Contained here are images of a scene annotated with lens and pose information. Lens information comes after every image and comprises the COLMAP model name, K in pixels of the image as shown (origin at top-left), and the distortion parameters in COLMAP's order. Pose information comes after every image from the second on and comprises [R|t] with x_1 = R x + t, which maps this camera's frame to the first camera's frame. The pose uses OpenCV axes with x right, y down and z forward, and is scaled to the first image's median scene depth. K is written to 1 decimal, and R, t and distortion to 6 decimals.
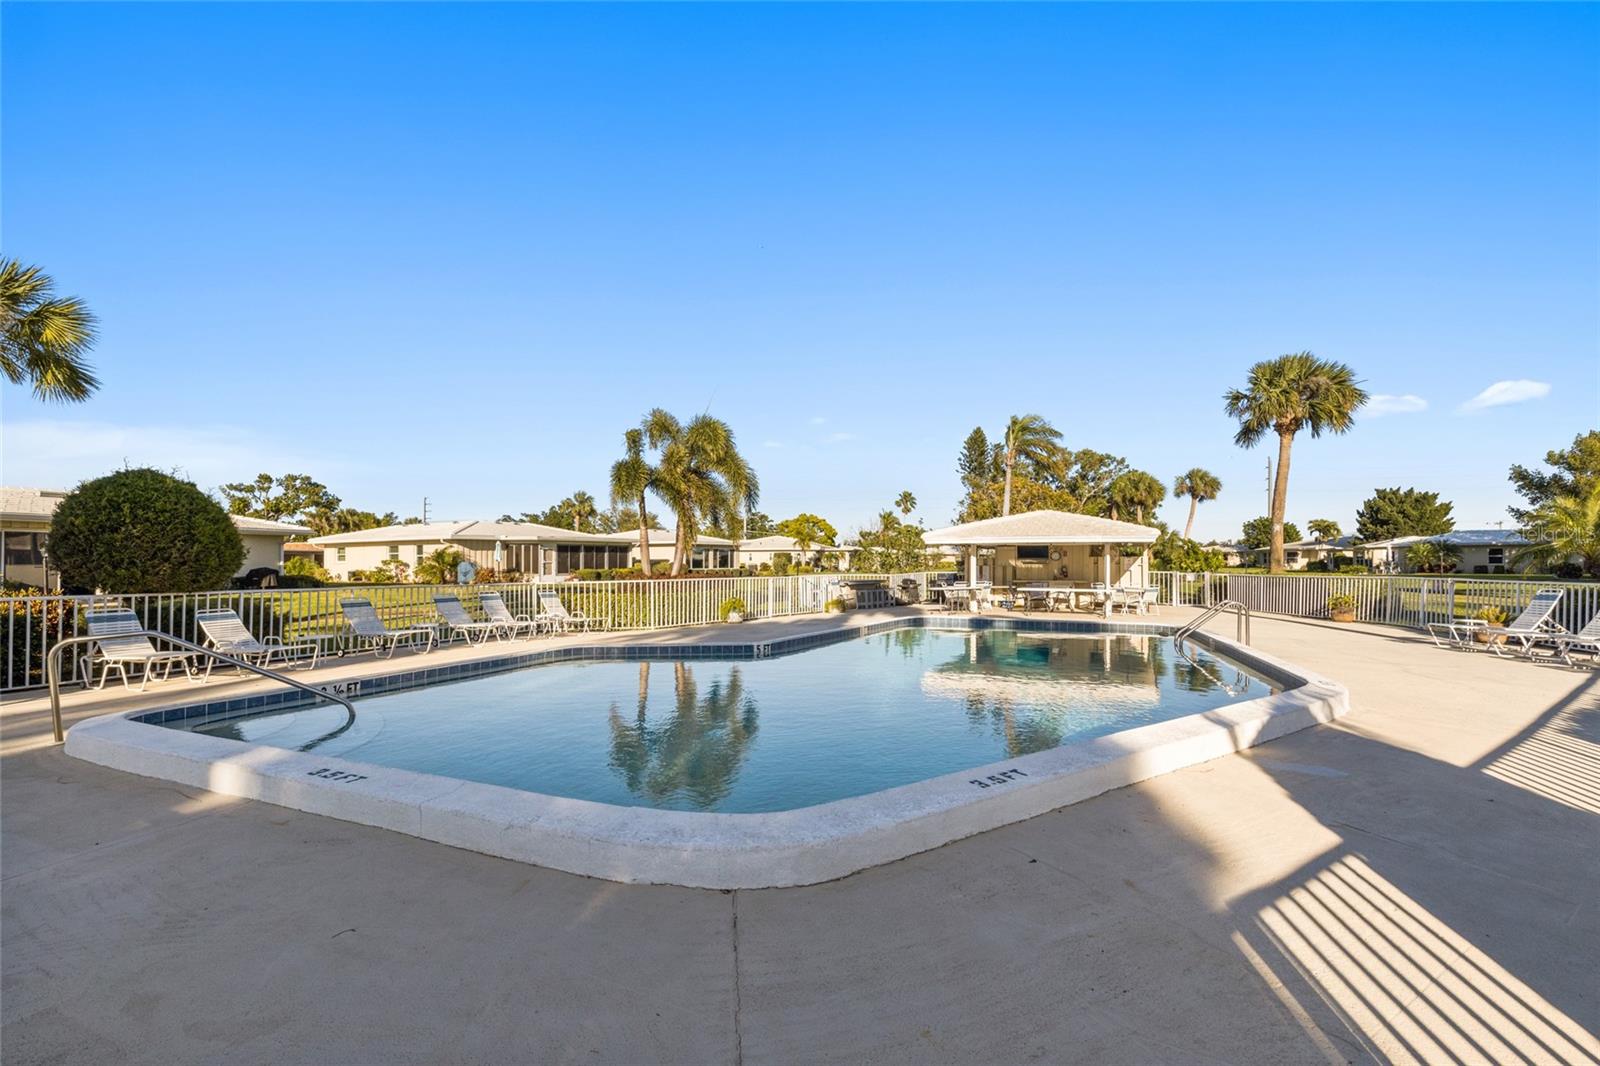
lens RADIAL K [[687.7, 0, 778.2], [0, 687.7, 557.9], [0, 0, 1]] dist [0.002331, 0.000073]
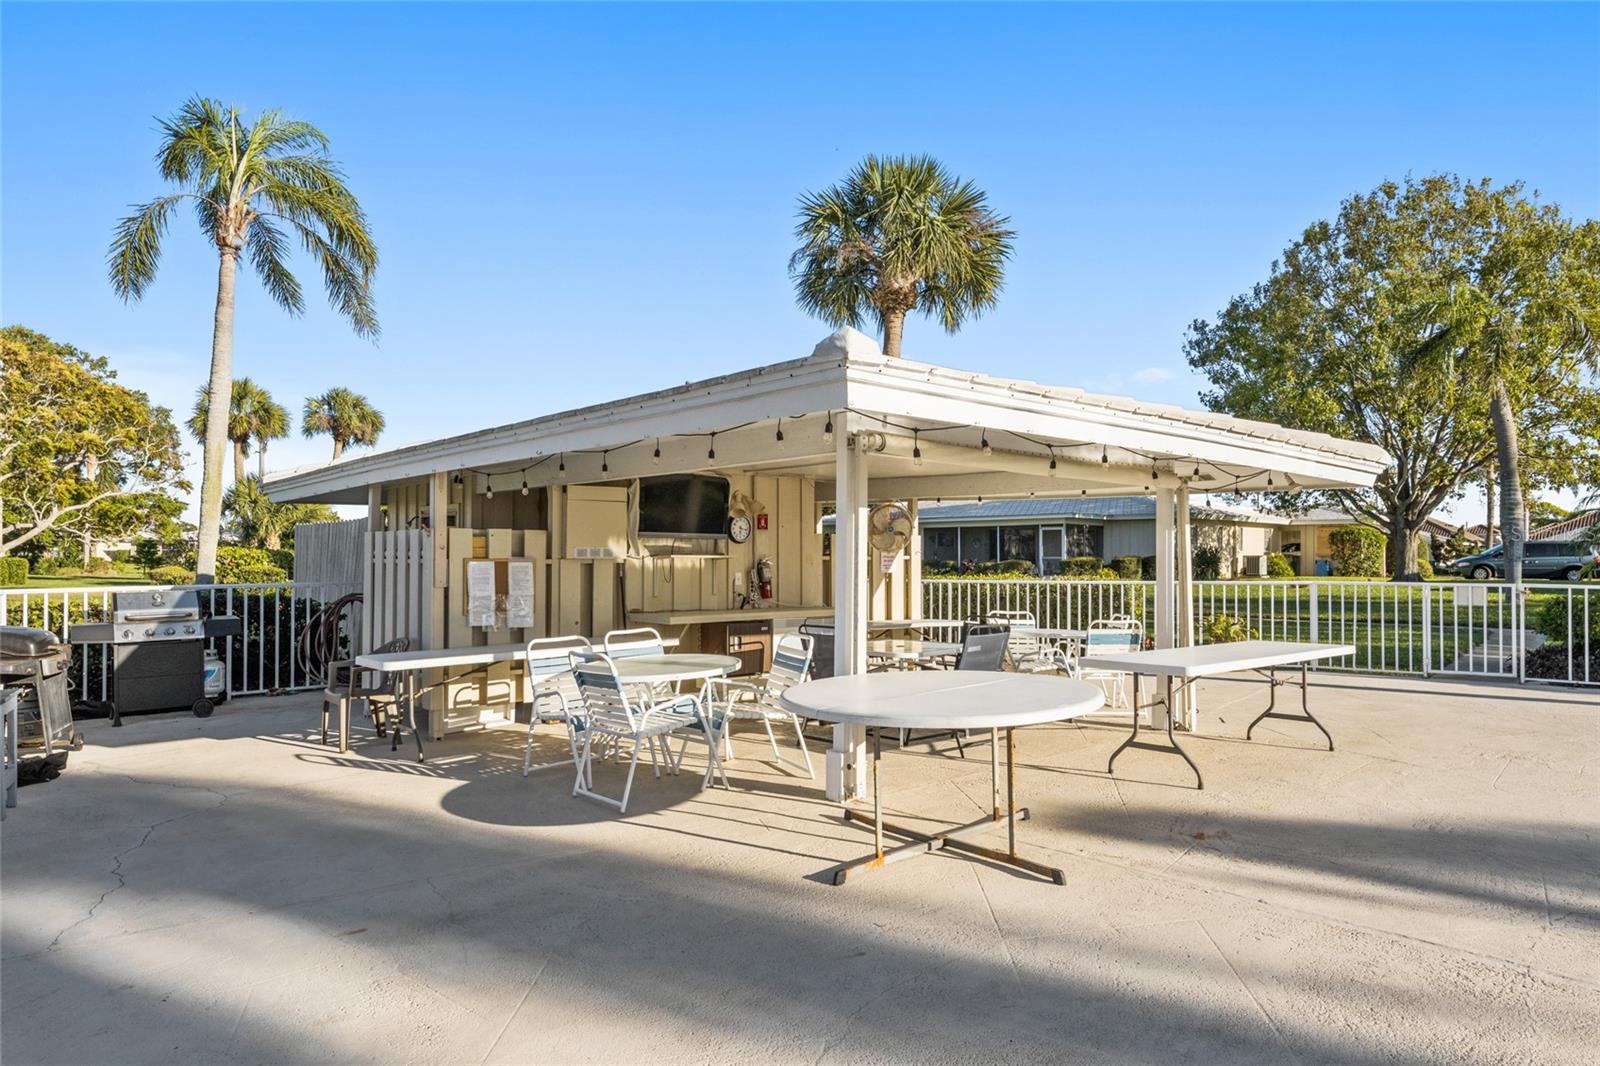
lens RADIAL K [[973.3, 0, 800.0], [0, 973.3, 533.0], [0, 0, 1]] dist [-0.002725, -0.000715]
pose [[0.377774, 0.020494, 0.925671, 0.010263], [-0.005448, 0.999787, -0.019912, 0.005371], [-0.925882, 0.002479, 0.377805, 0.537622]]
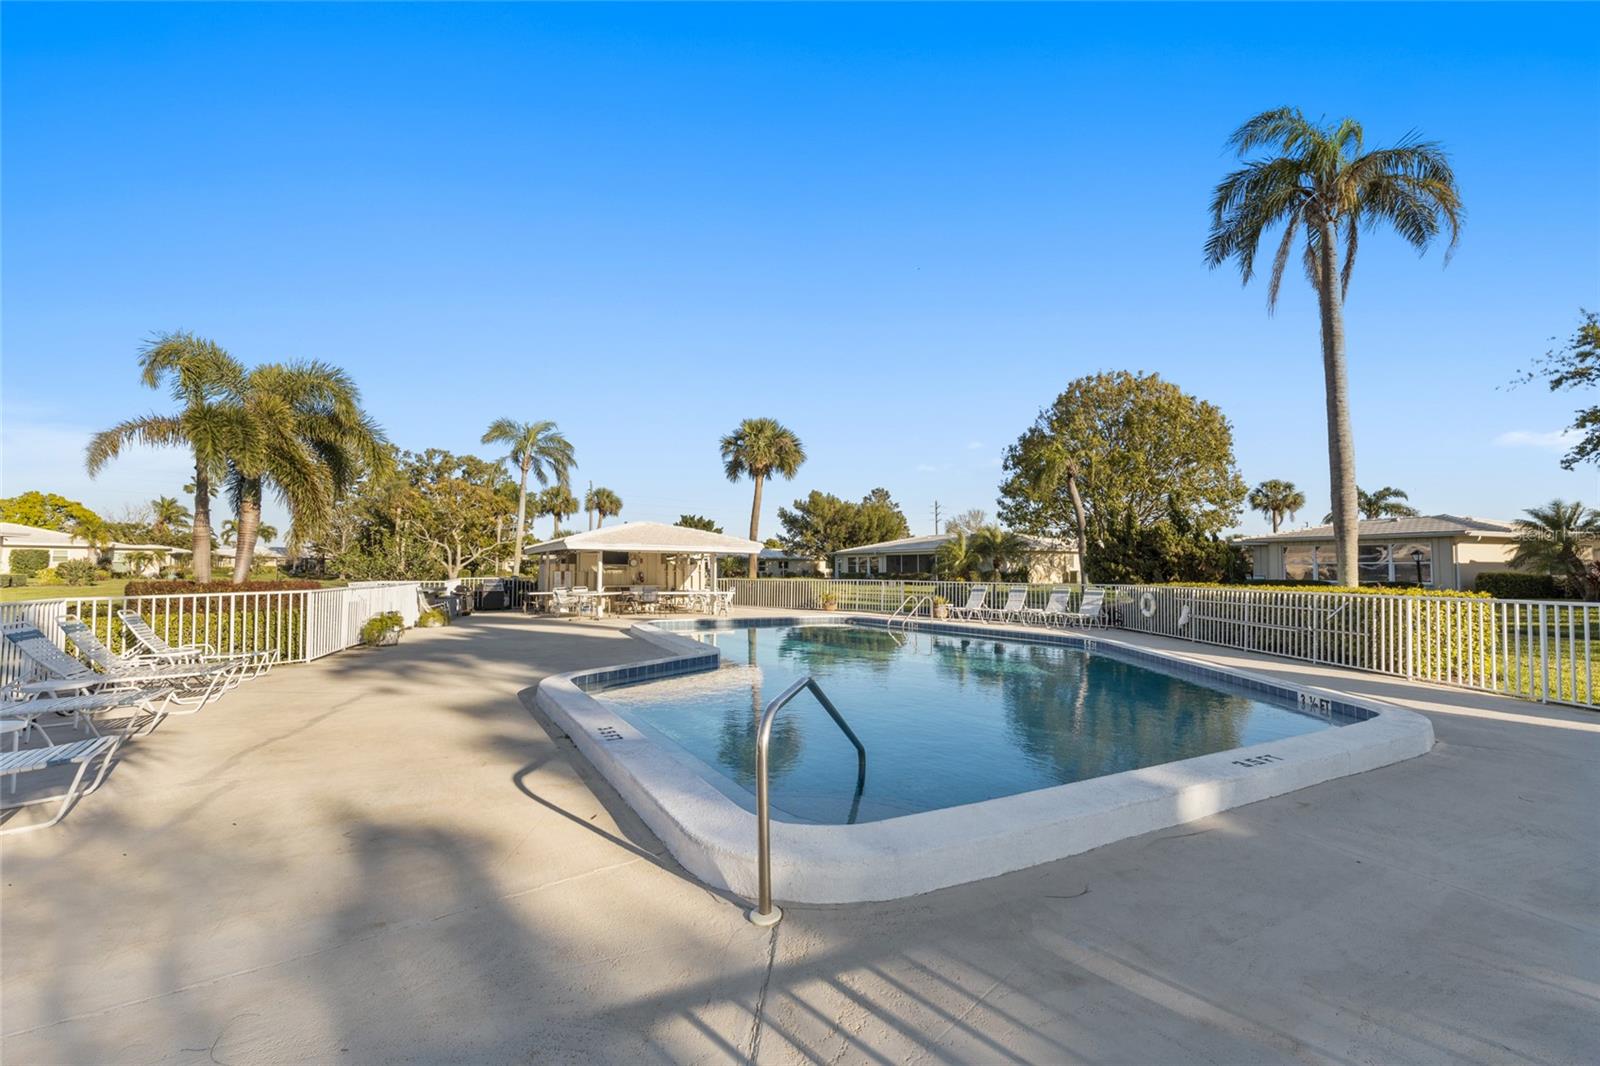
lens RADIAL K [[687.7, 0, 778.2], [0, 687.7, 557.9], [0, 0, 1]] dist [0.002331, 0.000073]
pose [[0.599679, 0.018986, 0.800016, -0.221259], [-0.012216, 0.999819, -0.014570, 0.001867], [-0.800148, -0.001036, 0.599802, 0.105898]]
